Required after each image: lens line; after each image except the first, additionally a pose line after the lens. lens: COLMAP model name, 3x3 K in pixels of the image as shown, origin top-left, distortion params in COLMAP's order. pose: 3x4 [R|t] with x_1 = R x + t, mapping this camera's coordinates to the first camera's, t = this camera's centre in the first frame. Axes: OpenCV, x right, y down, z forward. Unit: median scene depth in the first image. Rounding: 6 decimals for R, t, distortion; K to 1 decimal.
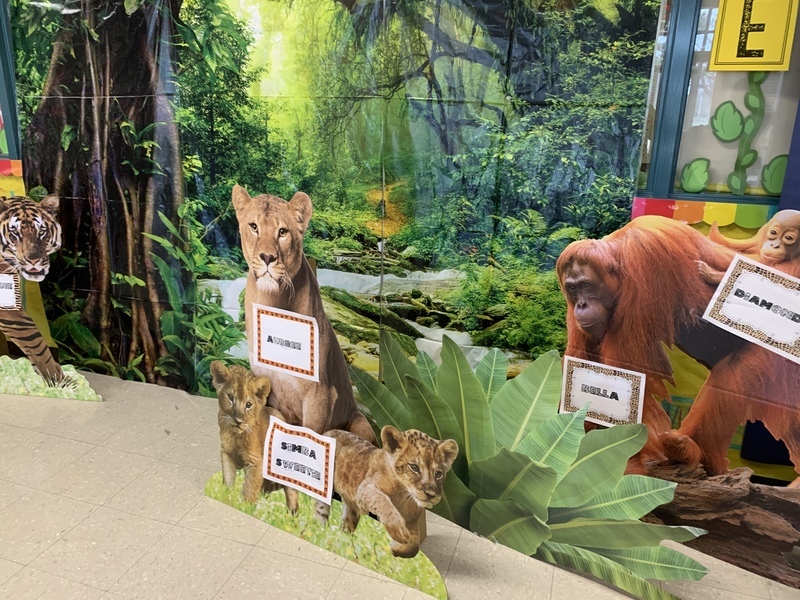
lens RADIAL K [[611.8, 0, 401.5], [0, 611.8, 299.7], [0, 0, 1]] dist [0.034466, -0.040831]
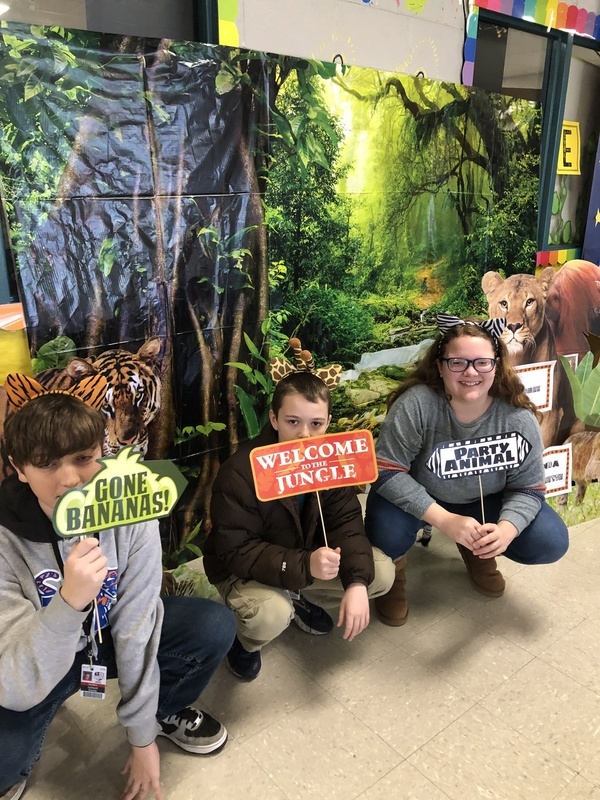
lens RADIAL K [[636.5, 0, 297.5], [0, 636.5, 402.9], [0, 0, 1]] dist [0.026639, -0.035442]
pose [[0.534249, -0.280139, 0.797559, -1.164425], [0.262932, 0.951760, 0.158176, -0.184262], [-0.803396, 0.125199, 0.582134, 0.484734]]
